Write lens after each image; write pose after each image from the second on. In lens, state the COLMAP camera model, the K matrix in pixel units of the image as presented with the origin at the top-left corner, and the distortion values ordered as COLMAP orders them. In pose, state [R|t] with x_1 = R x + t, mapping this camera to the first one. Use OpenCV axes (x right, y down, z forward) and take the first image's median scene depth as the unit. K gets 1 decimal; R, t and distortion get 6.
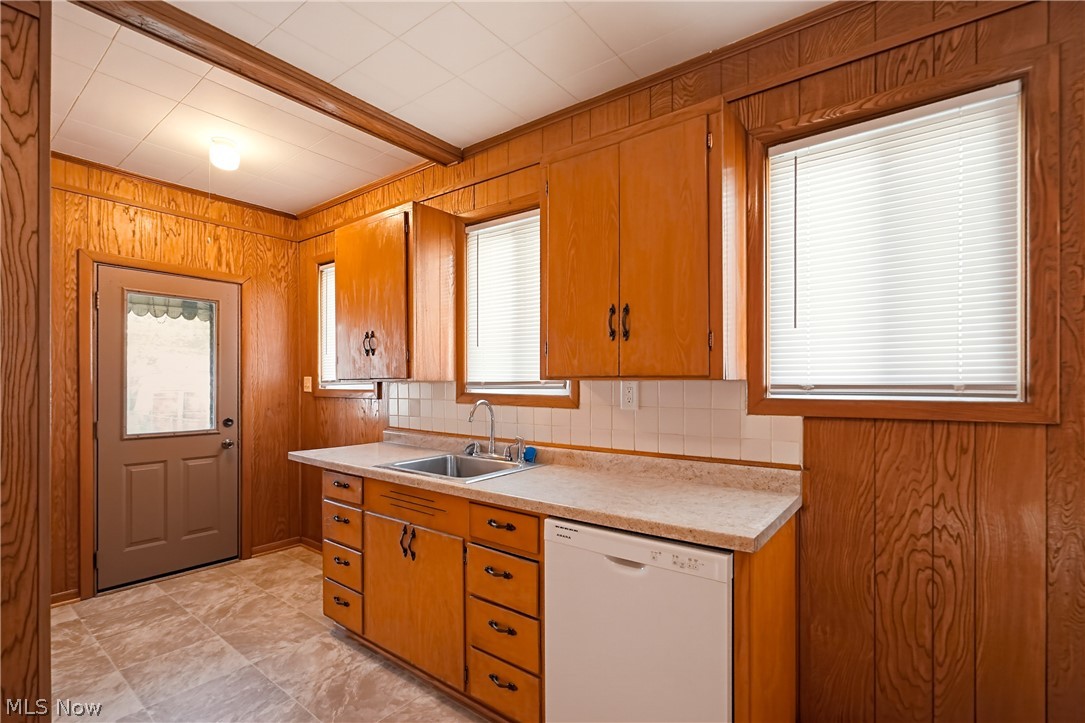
lens RADIAL K [[498.5, 0, 549.9], [0, 498.5, 383.1], [0, 0, 1]] dist [-0.014699, 0.002691]
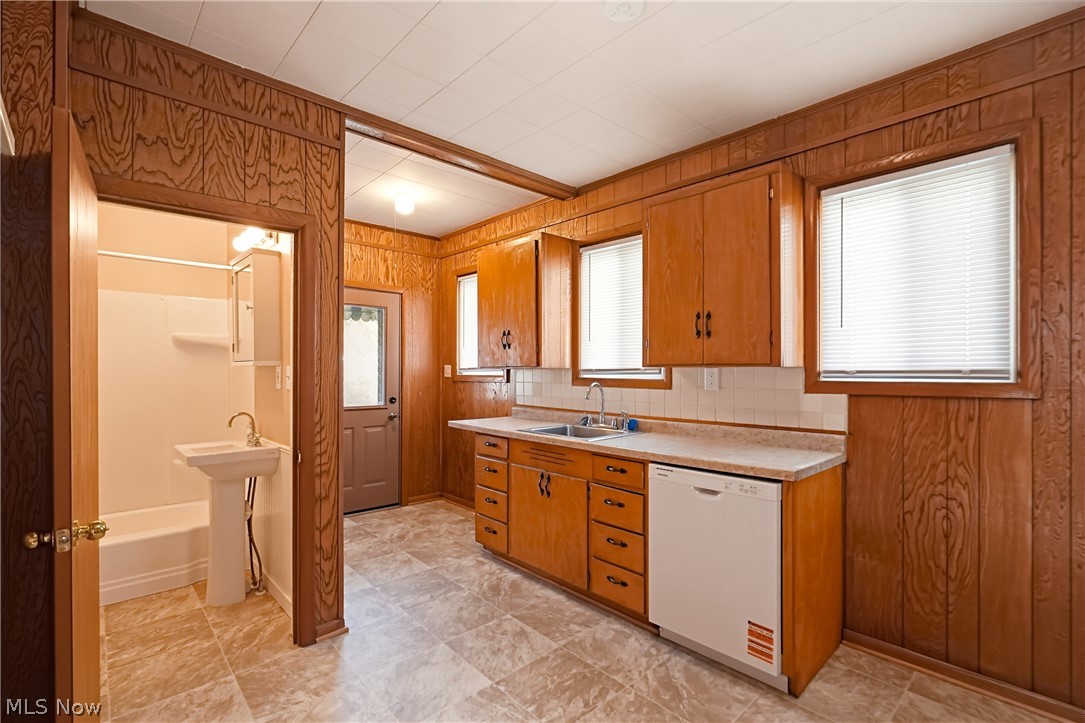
lens RADIAL K [[498.5, 0, 541.3], [0, 498.5, 370.8], [0, 0, 1]] dist [-0.014699, 0.002691]
pose [[0.982889, 0.001412, -0.184193, -0.042658], [-0.001911, 0.999995, -0.002532, 0.008158], [0.184189, 0.002841, 0.982887, -0.393745]]
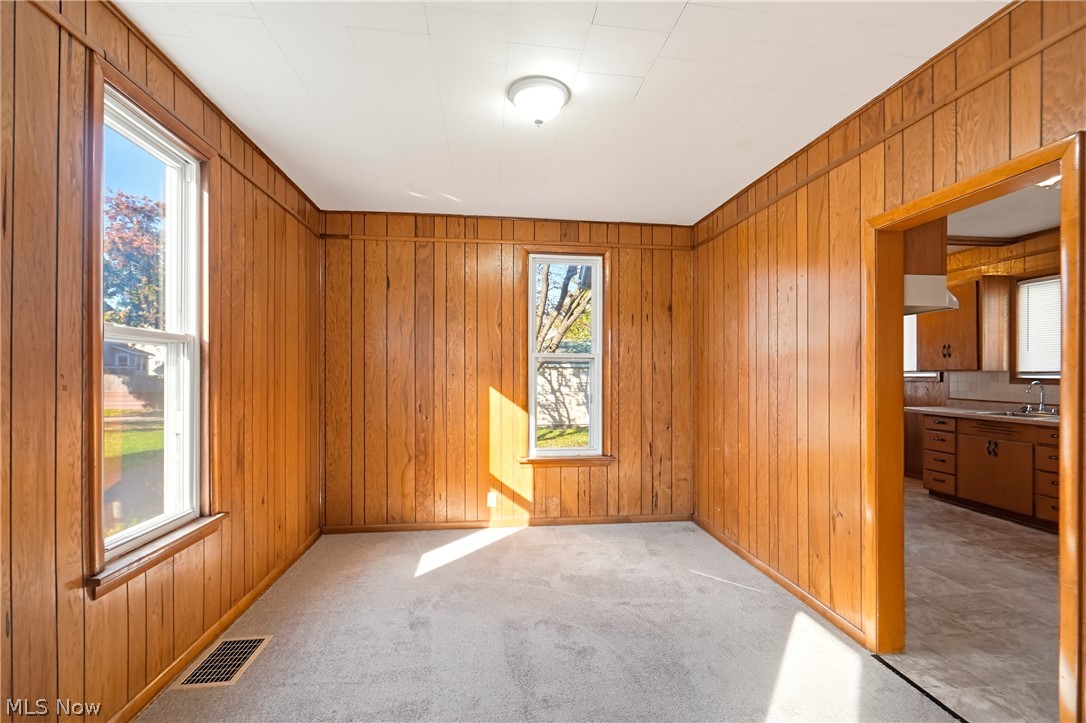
lens RADIAL K [[498.9, 0, 544.0], [0, 498.9, 370.7], [0, 0, 1]] dist [-0.014699, 0.002691]
pose [[0.683778, -0.002146, -0.729687, -0.062741], [-0.007067, 0.999929, -0.009563, 0.031854], [0.729656, 0.011696, 0.683714, -1.942183]]
